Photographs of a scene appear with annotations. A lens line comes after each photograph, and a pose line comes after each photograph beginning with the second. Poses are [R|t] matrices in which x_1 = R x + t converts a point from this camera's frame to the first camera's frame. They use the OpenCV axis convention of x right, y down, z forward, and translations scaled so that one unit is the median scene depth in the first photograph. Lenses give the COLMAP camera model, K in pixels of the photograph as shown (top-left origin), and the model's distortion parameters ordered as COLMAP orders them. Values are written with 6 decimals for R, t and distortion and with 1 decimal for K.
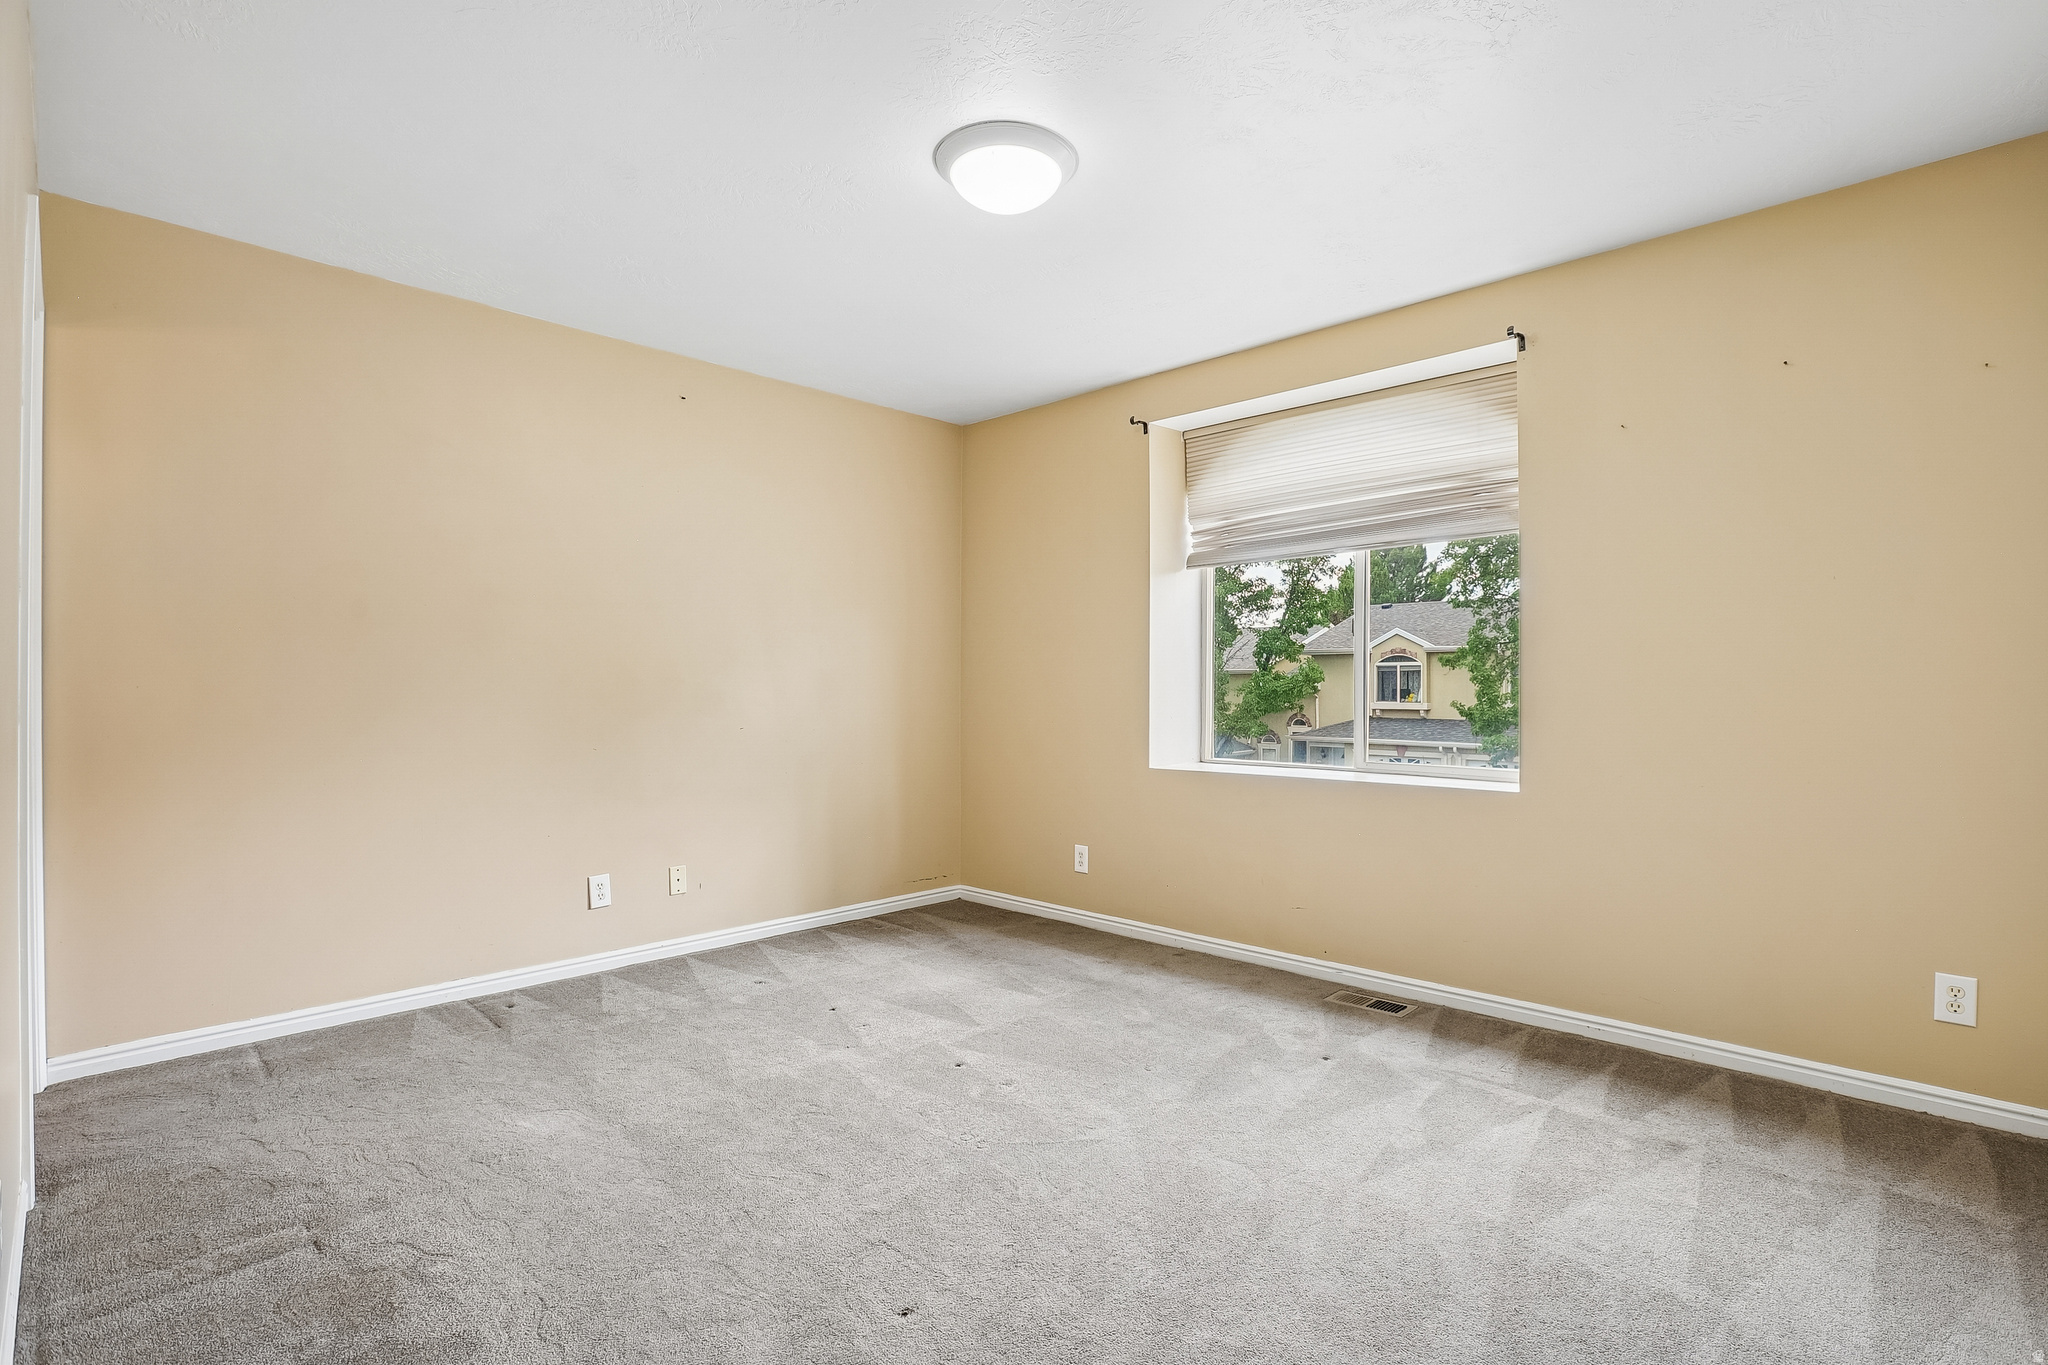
lens RADIAL K [[953.3, 0, 1037.9], [0, 953.3, 701.0], [0, 0, 1]] dist [-0.049444, 0.016990]
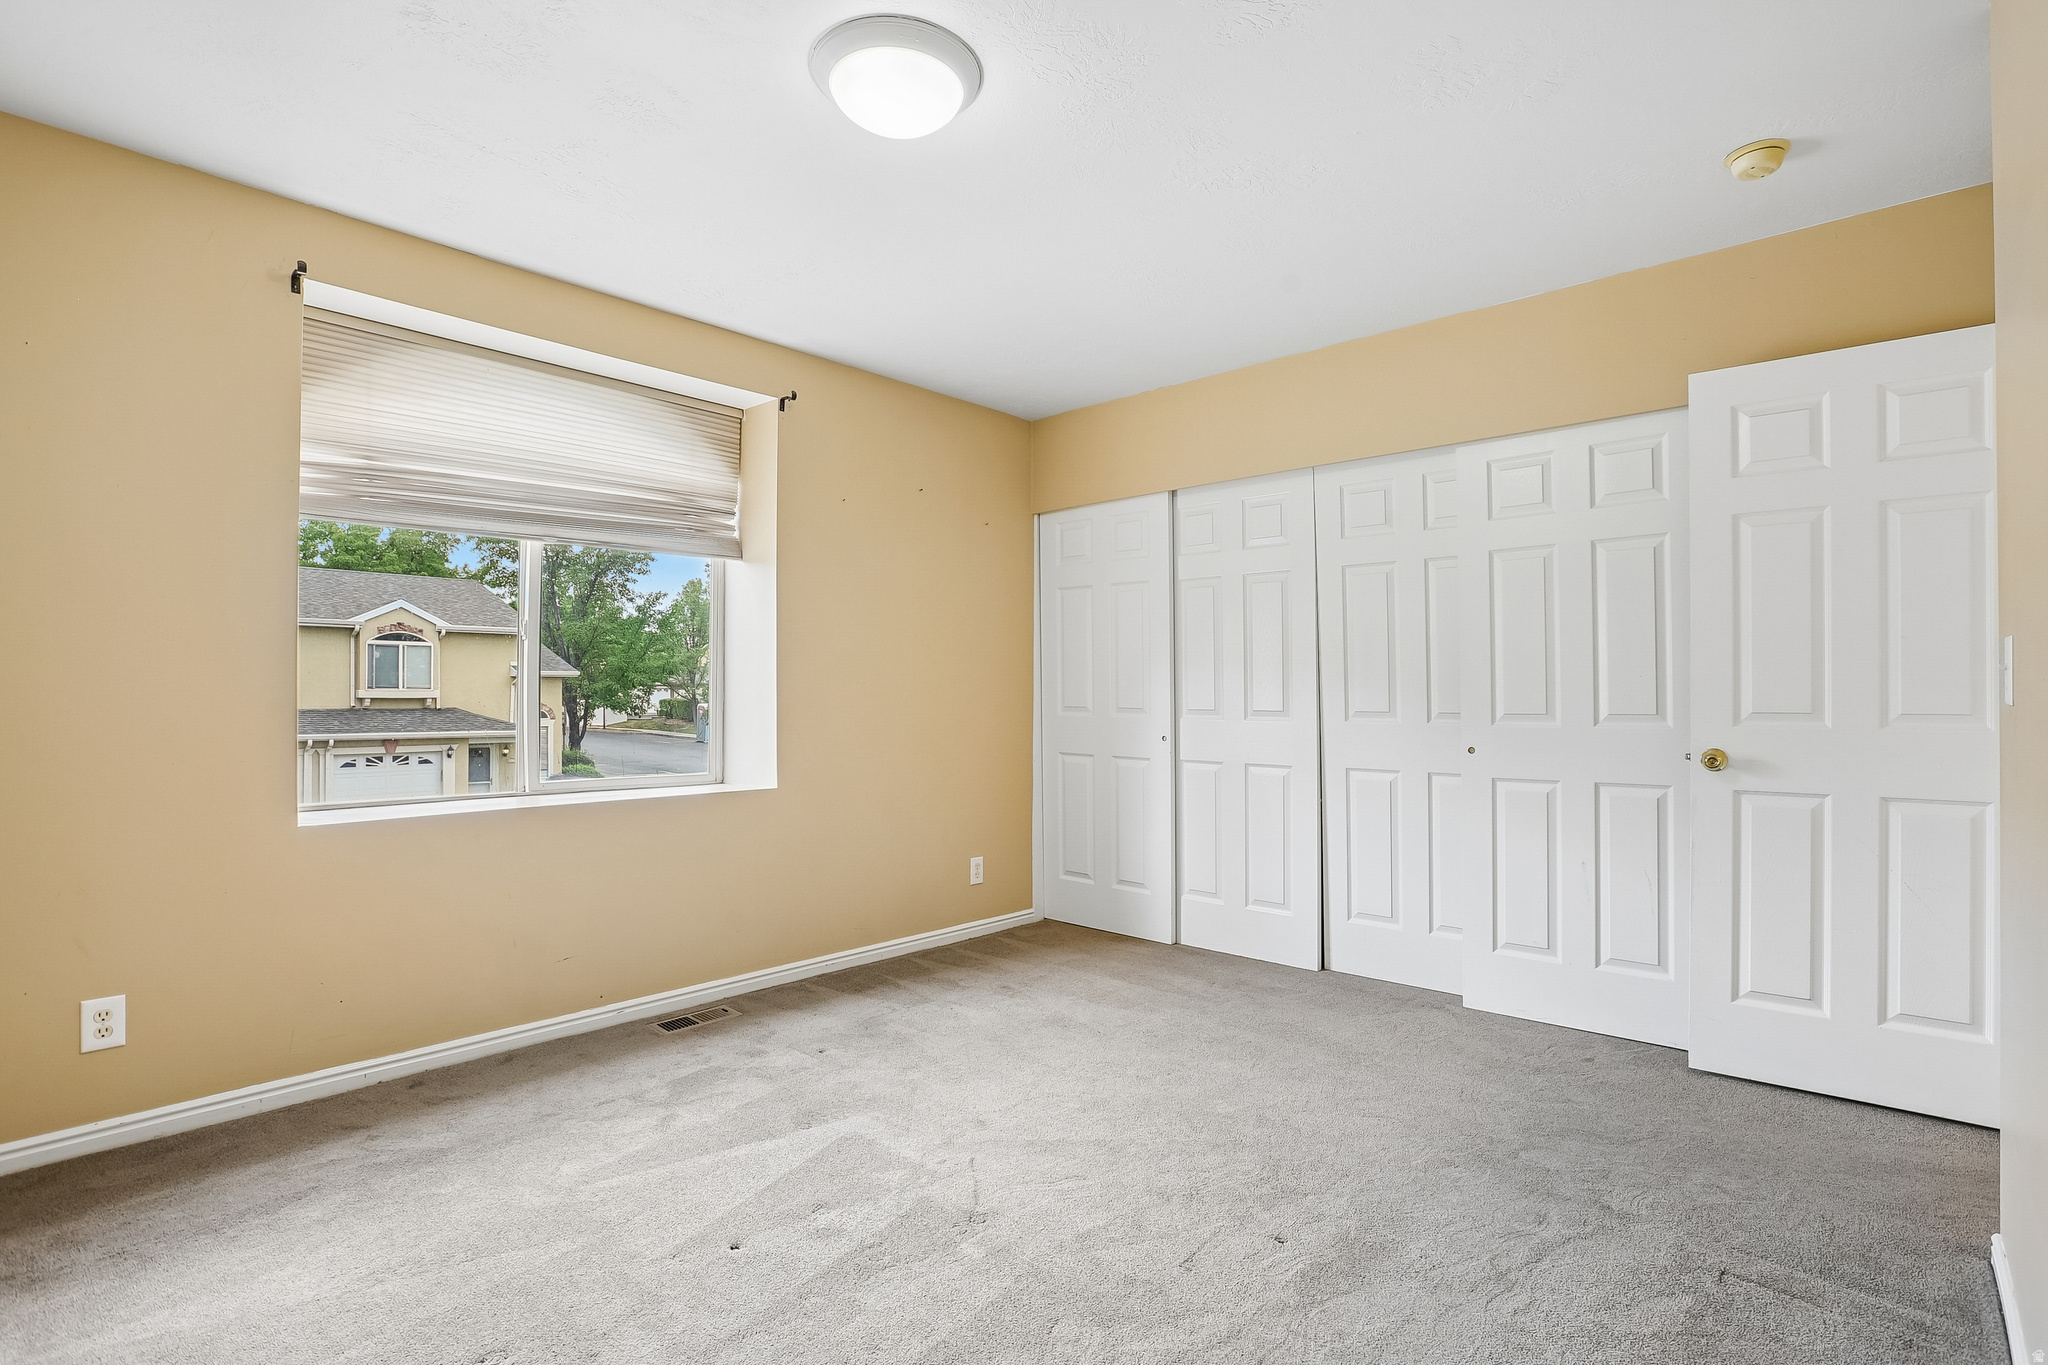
lens RADIAL K [[988.2, 0, 1032.7], [0, 988.2, 700.8], [0, 0, 1]] dist [-0.036534, 0.019870]
pose [[-0.019806, -0.001198, 0.999803, -0.649730], [0.016036, 0.999870, 0.001515, -0.006560], [-0.999675, 0.016063, -0.019784, 0.640673]]
